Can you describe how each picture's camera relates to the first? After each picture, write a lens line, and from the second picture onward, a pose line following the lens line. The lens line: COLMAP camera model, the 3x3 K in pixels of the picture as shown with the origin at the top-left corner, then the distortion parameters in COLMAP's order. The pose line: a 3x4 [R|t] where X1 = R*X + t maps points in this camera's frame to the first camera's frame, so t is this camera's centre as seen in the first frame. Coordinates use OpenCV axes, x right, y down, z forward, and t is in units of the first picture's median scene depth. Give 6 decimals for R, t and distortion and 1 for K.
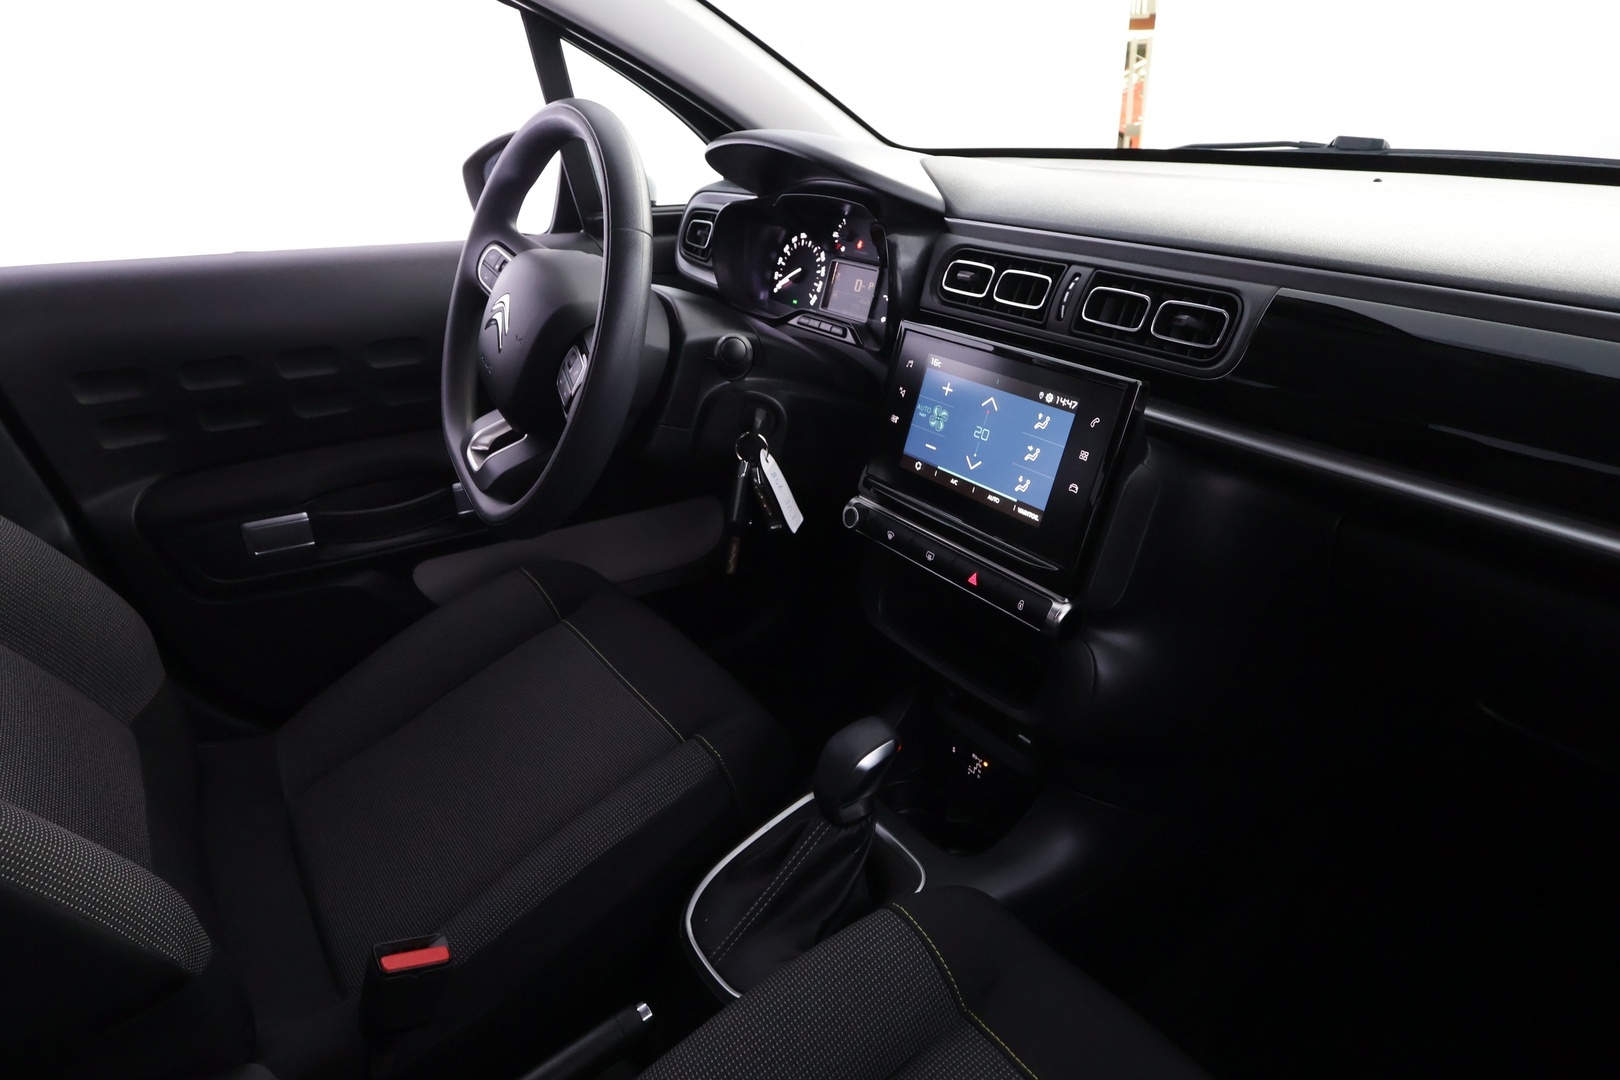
lens RADIAL K [[961.2, 0, 810.3], [0, 961.2, 543.5], [0, 0, 1]] dist [0.000937, 0.000000]
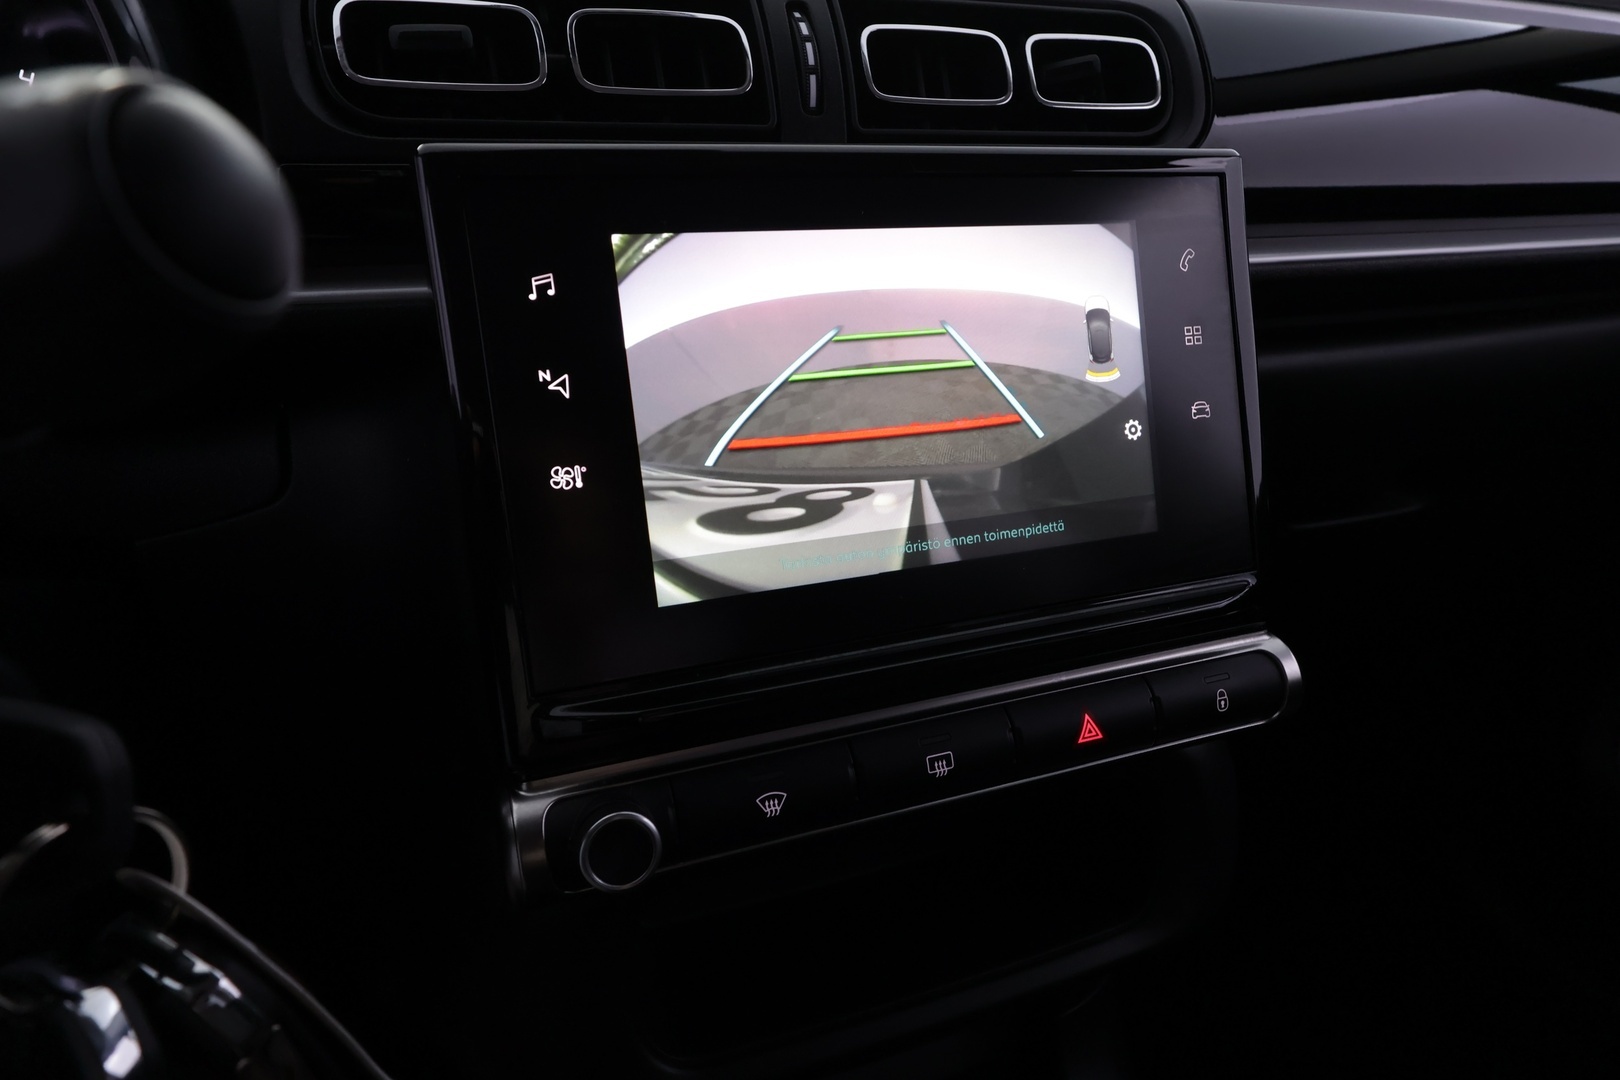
lens RADIAL K [[961.2, 0, 807.6], [0, 961.2, 536.0], [0, 0, 1]] dist [0.000937, 0.000000]
pose [[0.242834, -0.323135, 0.914667, -0.255466], [0.415855, 0.886533, 0.202791, -0.214322], [-0.876411, 0.331124, 0.349658, 1.256786]]
